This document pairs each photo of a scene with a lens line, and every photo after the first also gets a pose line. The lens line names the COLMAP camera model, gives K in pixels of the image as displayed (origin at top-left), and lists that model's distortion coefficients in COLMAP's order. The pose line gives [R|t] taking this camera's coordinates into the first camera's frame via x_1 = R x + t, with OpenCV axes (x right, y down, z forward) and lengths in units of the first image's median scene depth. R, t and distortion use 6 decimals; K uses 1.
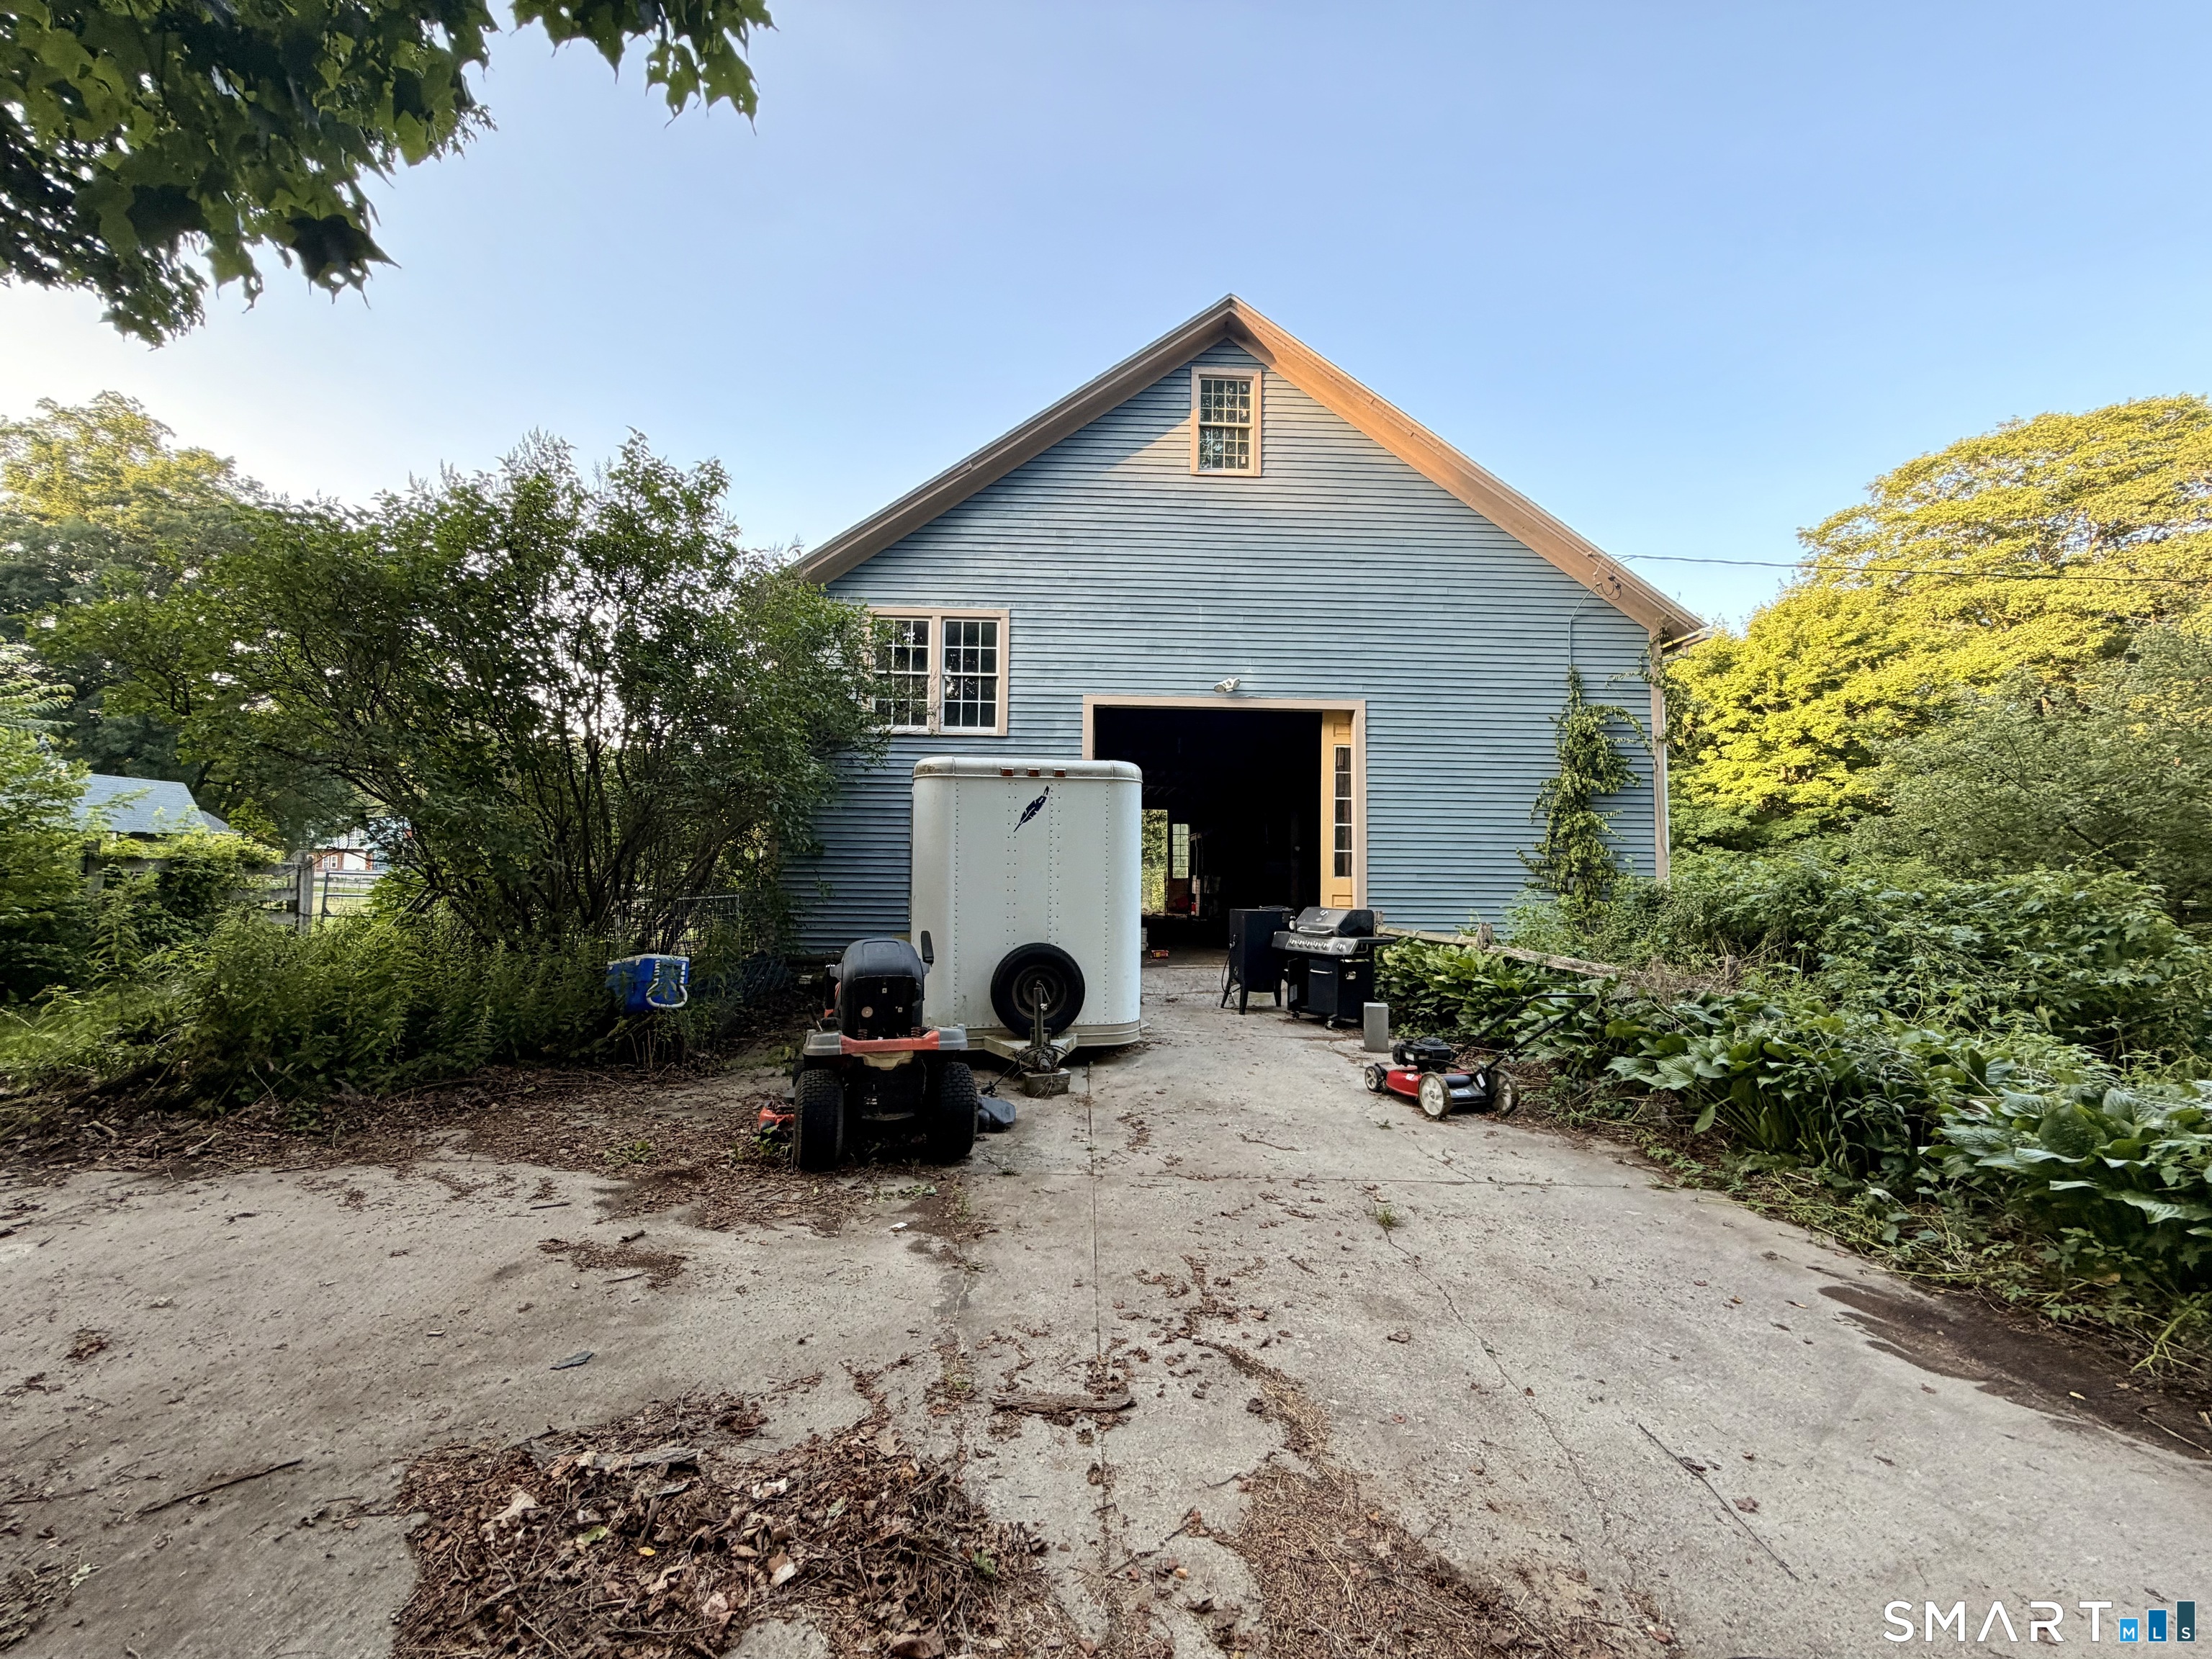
lens RADIAL K [[887.6, 0, 1091.3], [0, 887.6, 836.6], [0, 0, 1]] dist [-0.000352, 0.002383]
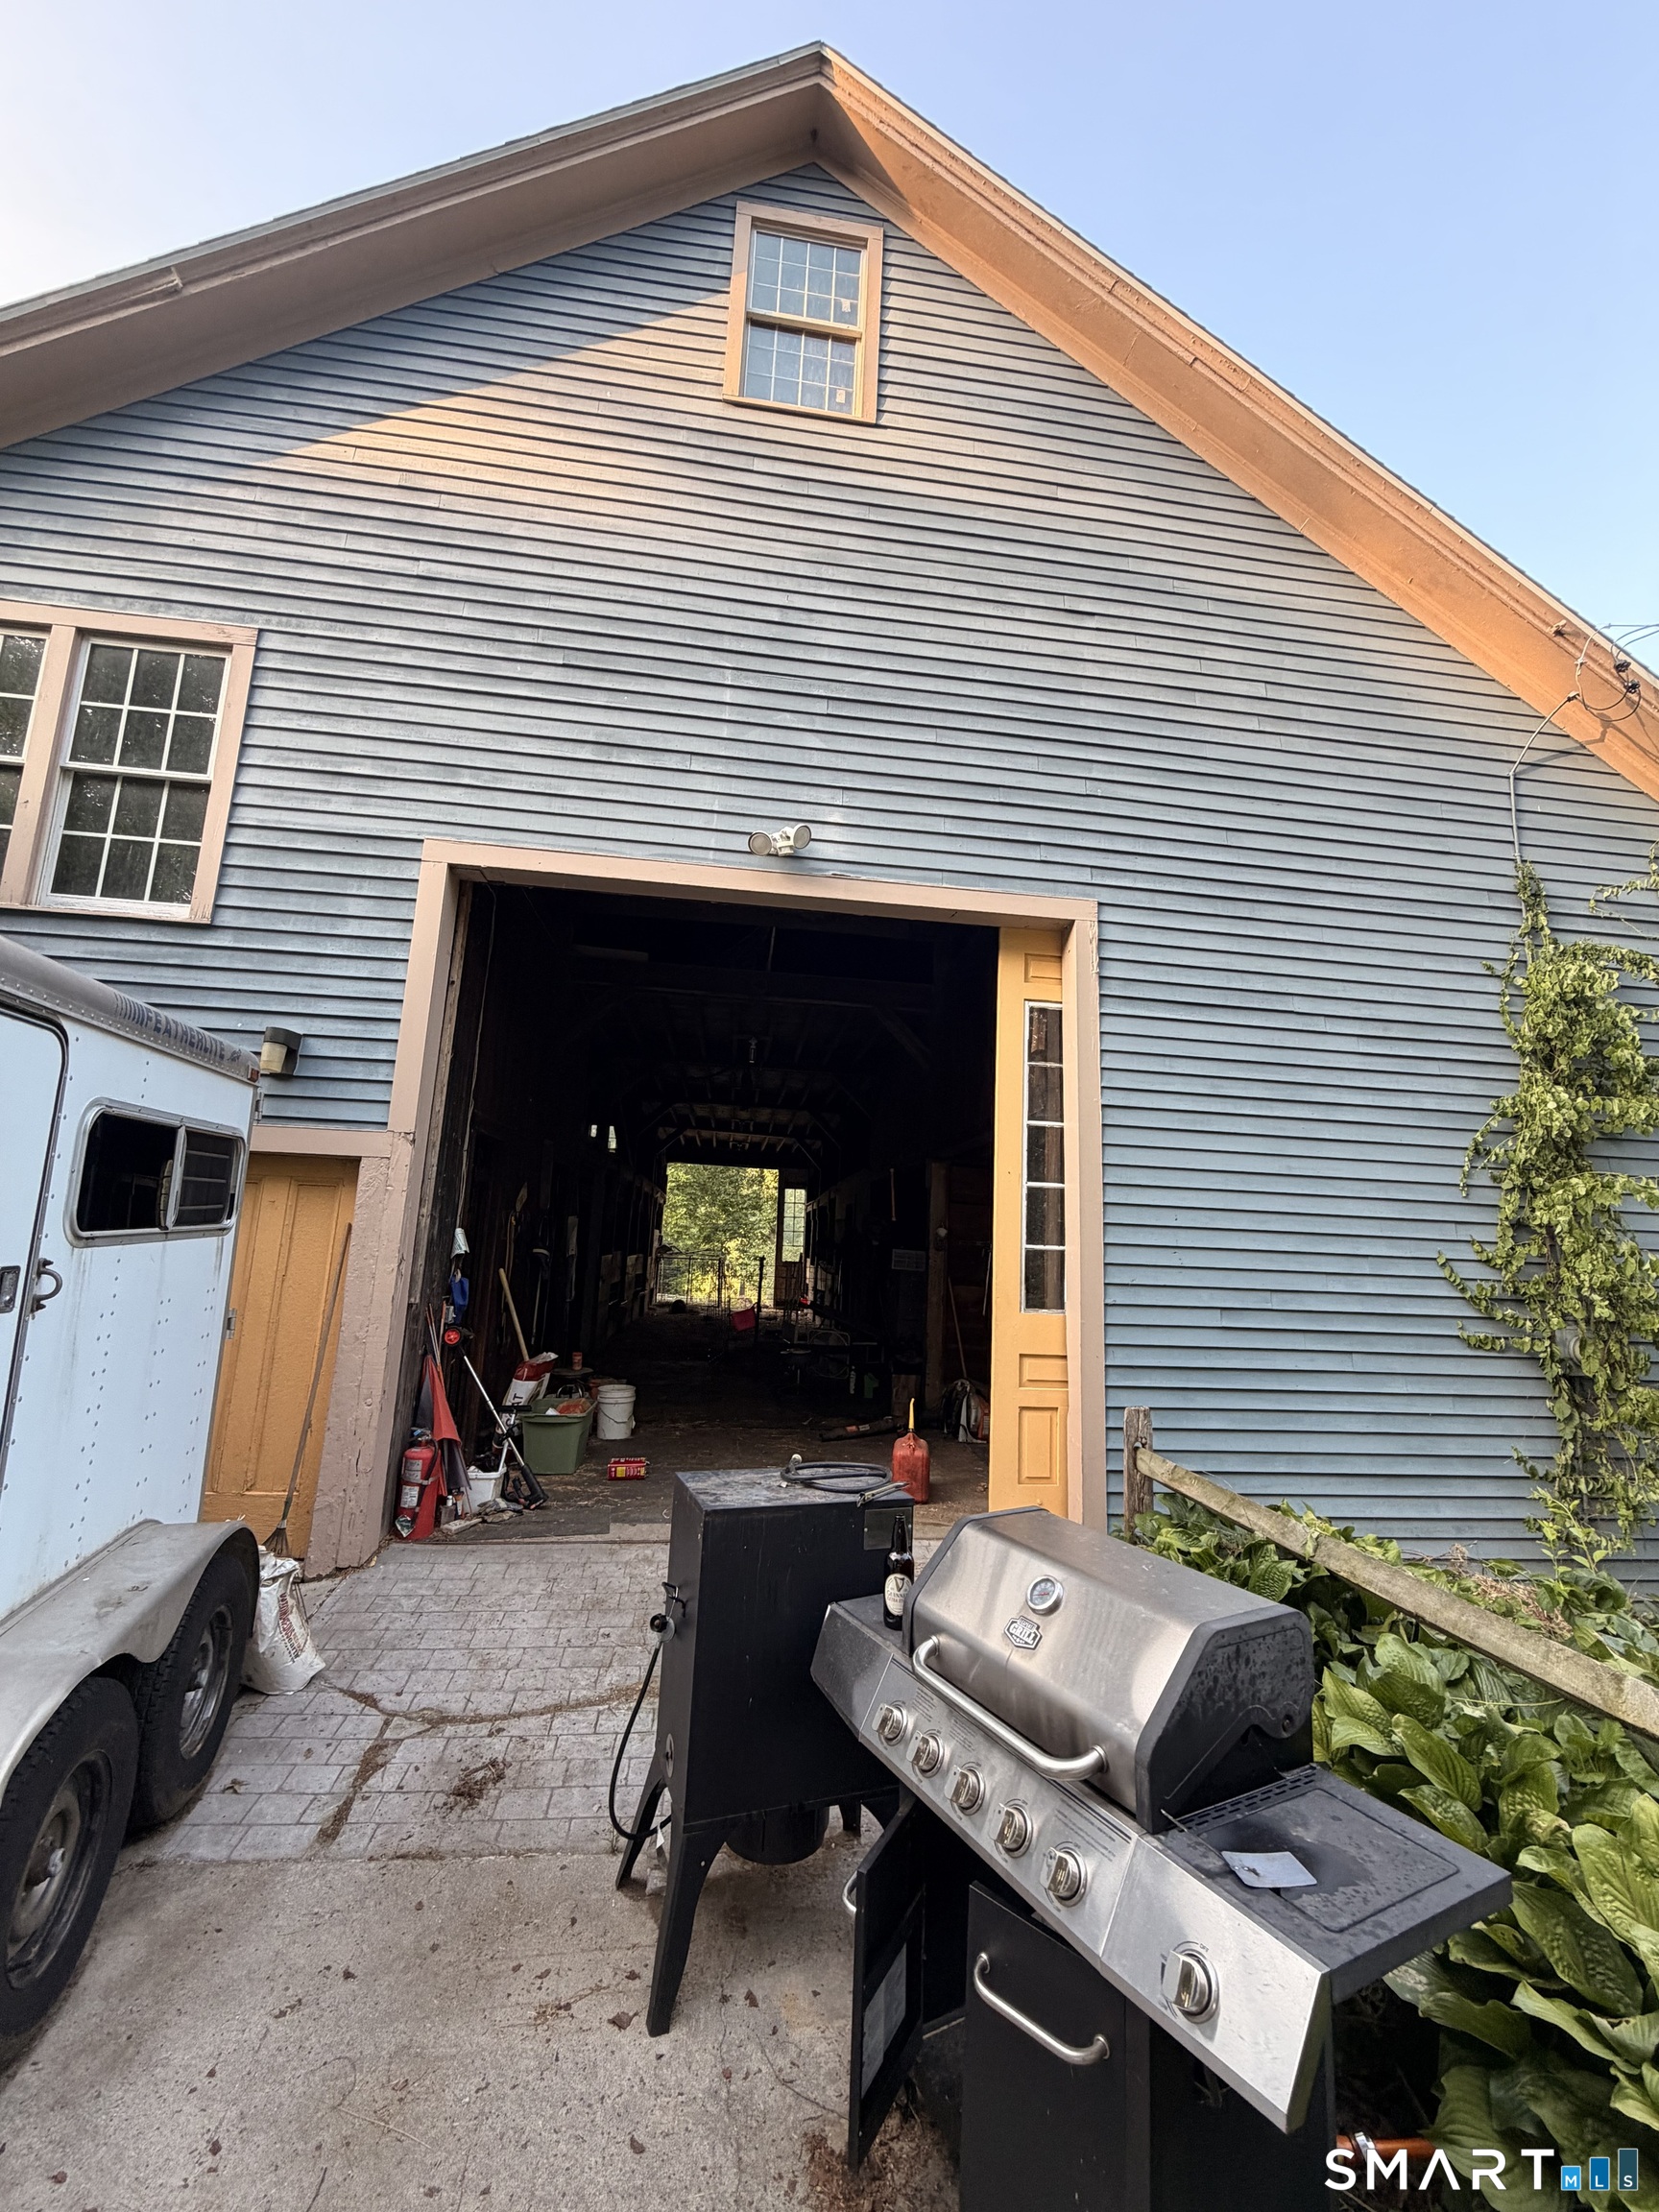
lens RADIAL K [[887.6, 0, 819.3], [0, 887.6, 1105.8], [0, 0, 1]] dist [-0.000352, 0.002383]
pose [[0.995715, 0.043179, 0.081774, 0.140874], [-0.033822, 0.993072, -0.112539, 0.000475], [-0.086067, 0.109291, 0.990277, 0.589427]]
